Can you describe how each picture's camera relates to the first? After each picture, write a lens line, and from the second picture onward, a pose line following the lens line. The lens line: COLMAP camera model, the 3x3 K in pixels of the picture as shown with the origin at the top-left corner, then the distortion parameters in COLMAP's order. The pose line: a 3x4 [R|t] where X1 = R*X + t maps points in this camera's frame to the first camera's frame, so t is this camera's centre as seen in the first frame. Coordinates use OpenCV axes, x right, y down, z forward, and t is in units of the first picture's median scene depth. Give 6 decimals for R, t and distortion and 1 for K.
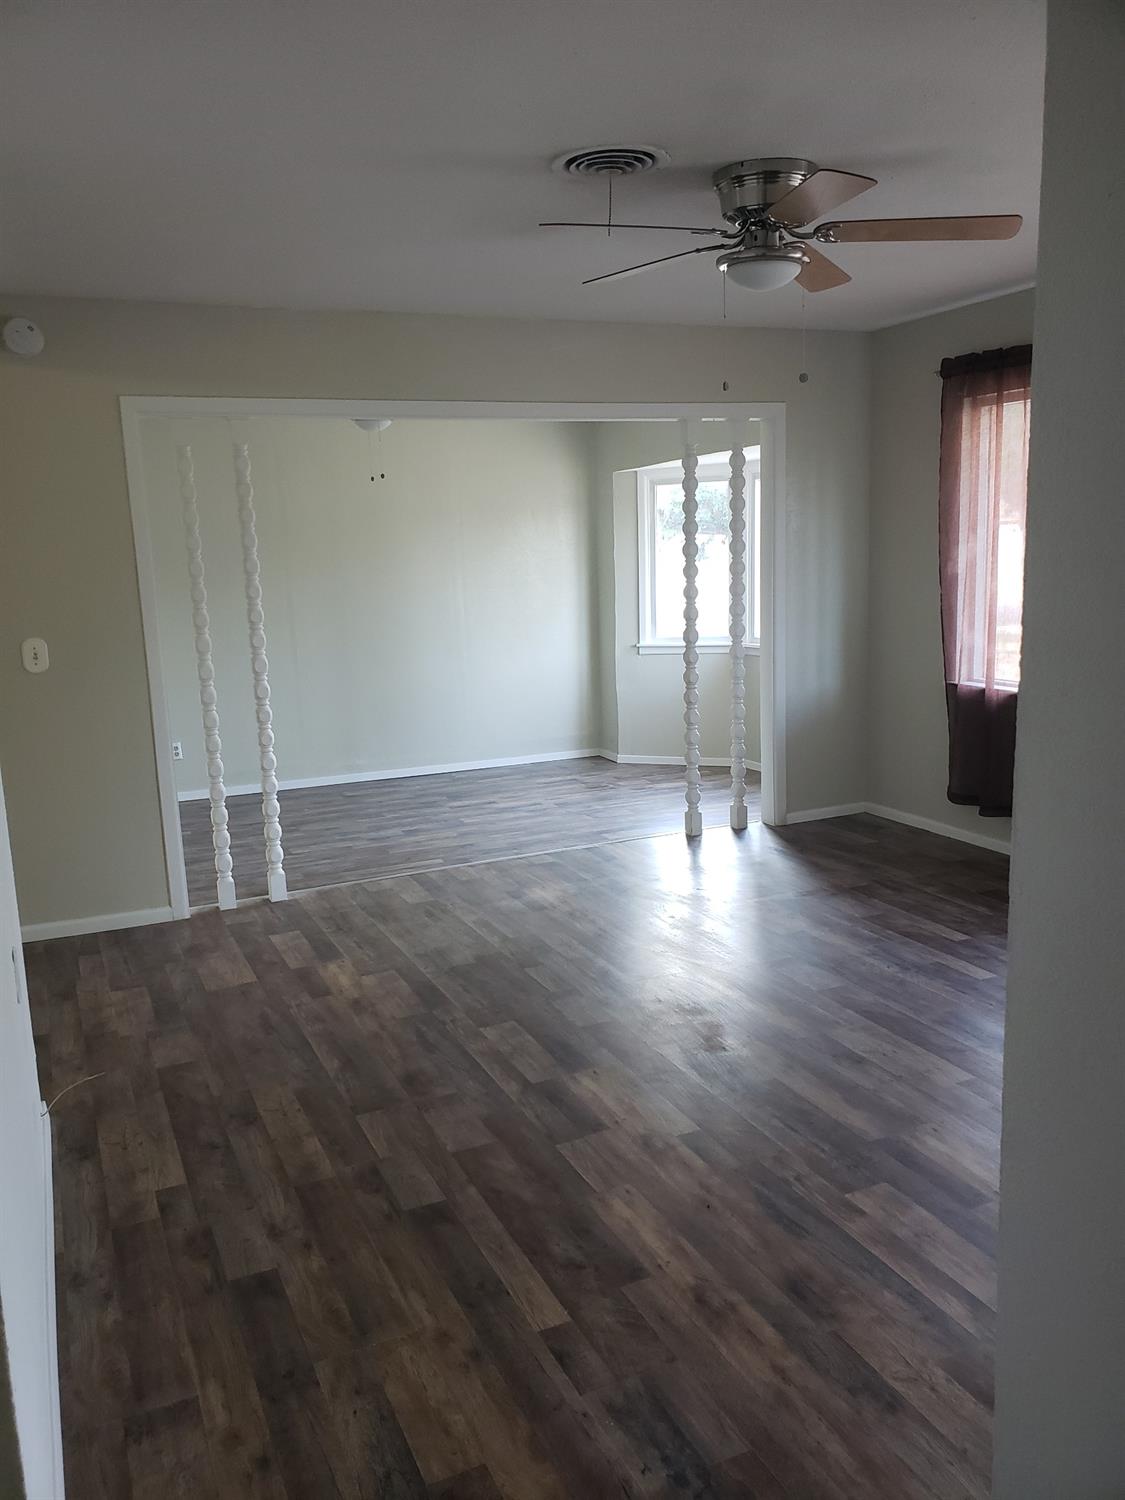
lens RADIAL K [[1160.6, 0, 556.4], [0, 1160.6, 746.4], [0, 0, 1]] dist [0.051910, -0.047085]
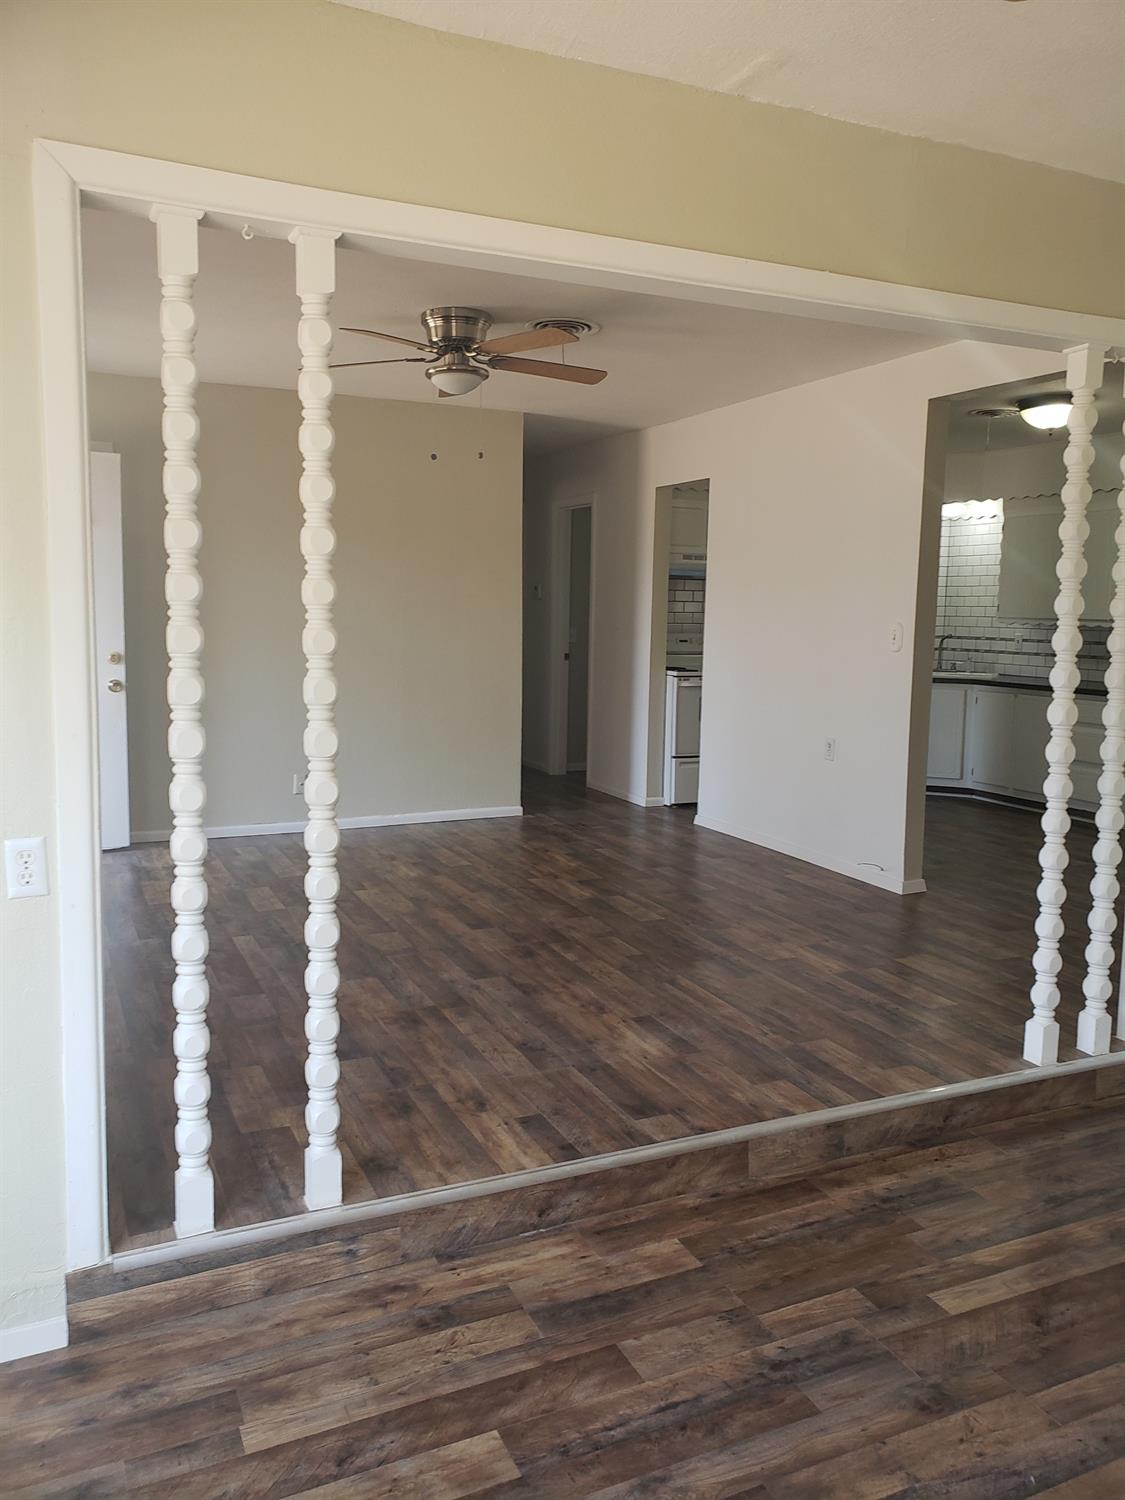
lens RADIAL K [[1160.6, 0, 567.0], [0, 1160.6, 748.2], [0, 0, 1]] dist [0.051910, -0.047085]
pose [[-0.999760, 0.021800, 0.002336, 0.031028], [0.021534, 0.956314, 0.291547, -0.265155], [0.004122, 0.291527, -0.956554, 1.732243]]
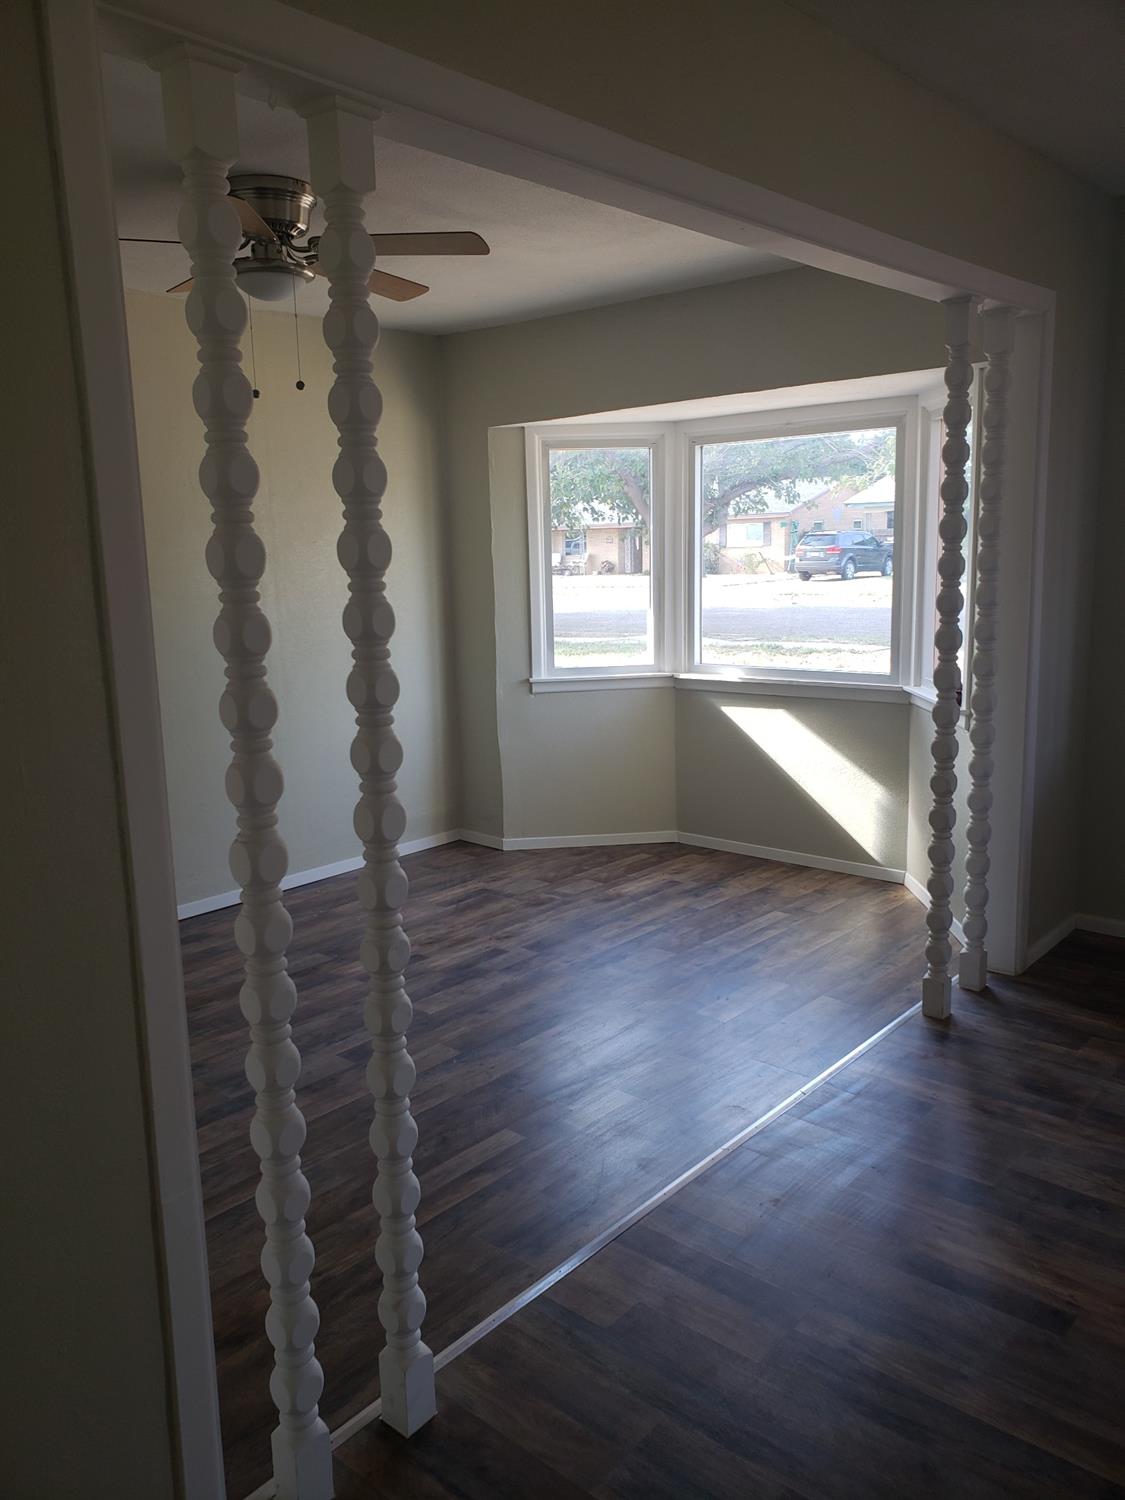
lens RADIAL K [[1160.6, 0, 563.1], [0, 1160.6, 748.2], [0, 0, 1]] dist [0.051910, -0.047085]
pose [[0.910540, -0.068365, 0.407730, -0.370425], [0.068190, 0.997560, 0.014982, -0.104524], [-0.407759, 0.014162, 0.912980, 0.677043]]
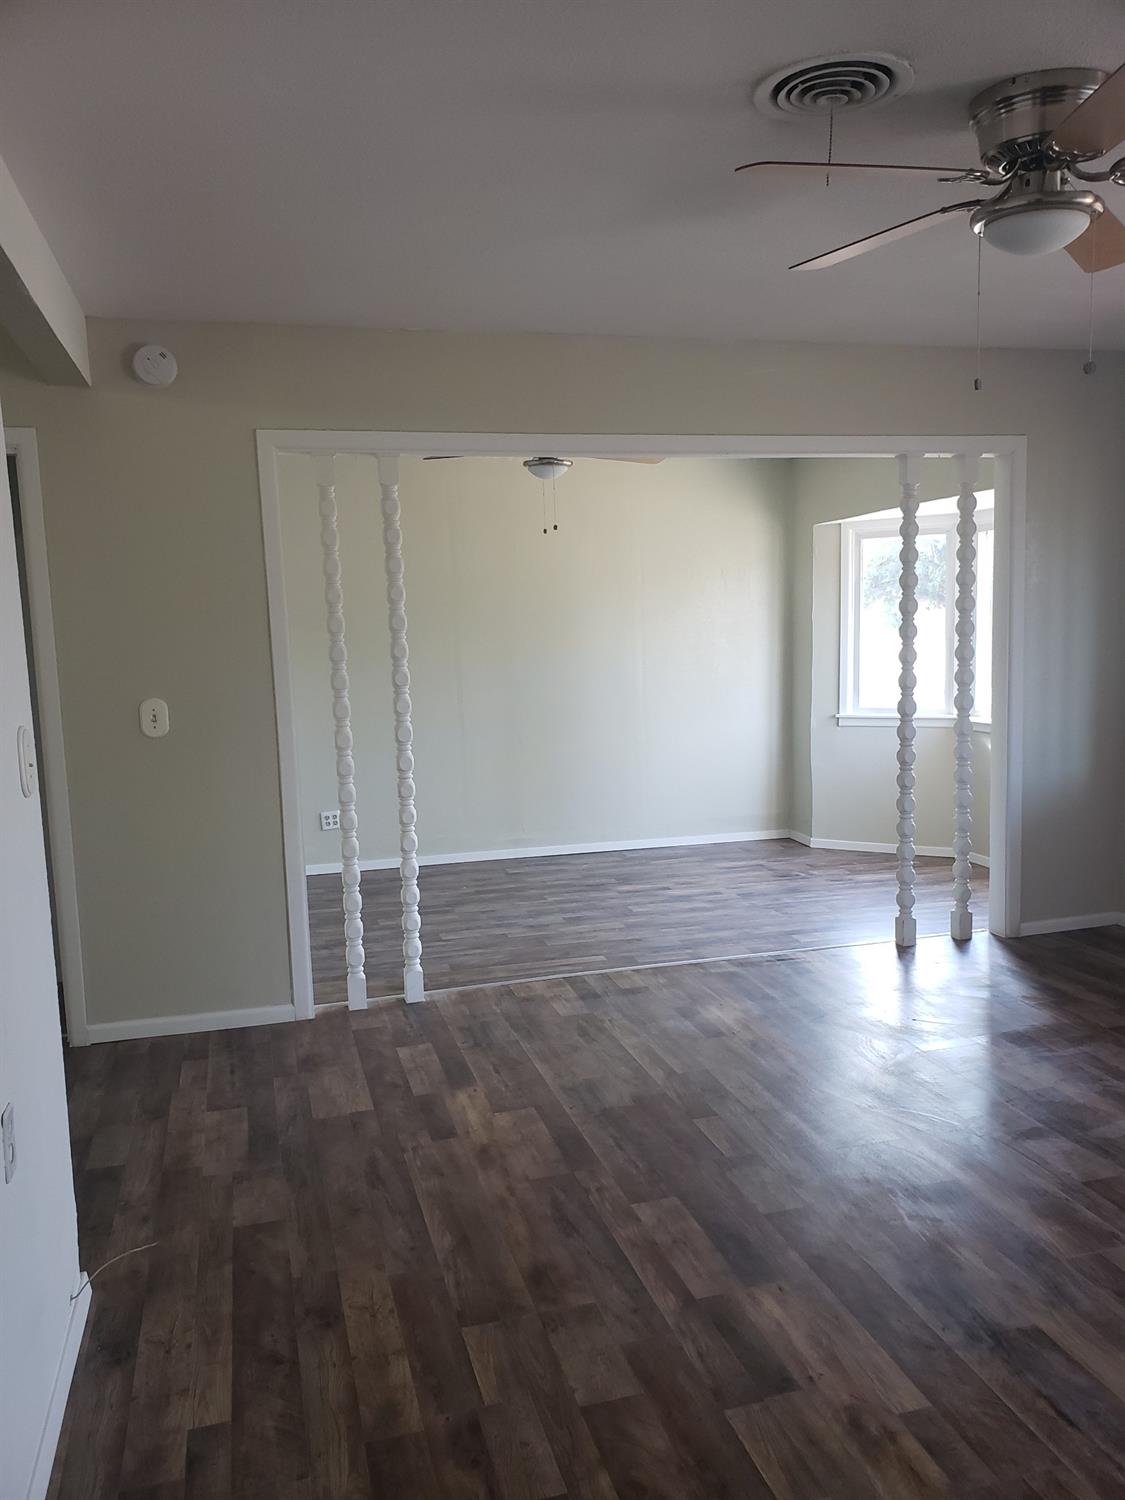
lens RADIAL K [[1160.6, 0, 562.0], [0, 1160.6, 760.3], [0, 0, 1]] dist [0.051910, -0.047085]
pose [[0.987582, 0.025336, -0.155051, 0.001593], [-0.032182, 0.998608, -0.041800, -0.017028], [0.153776, 0.046271, 0.987022, 0.160296]]
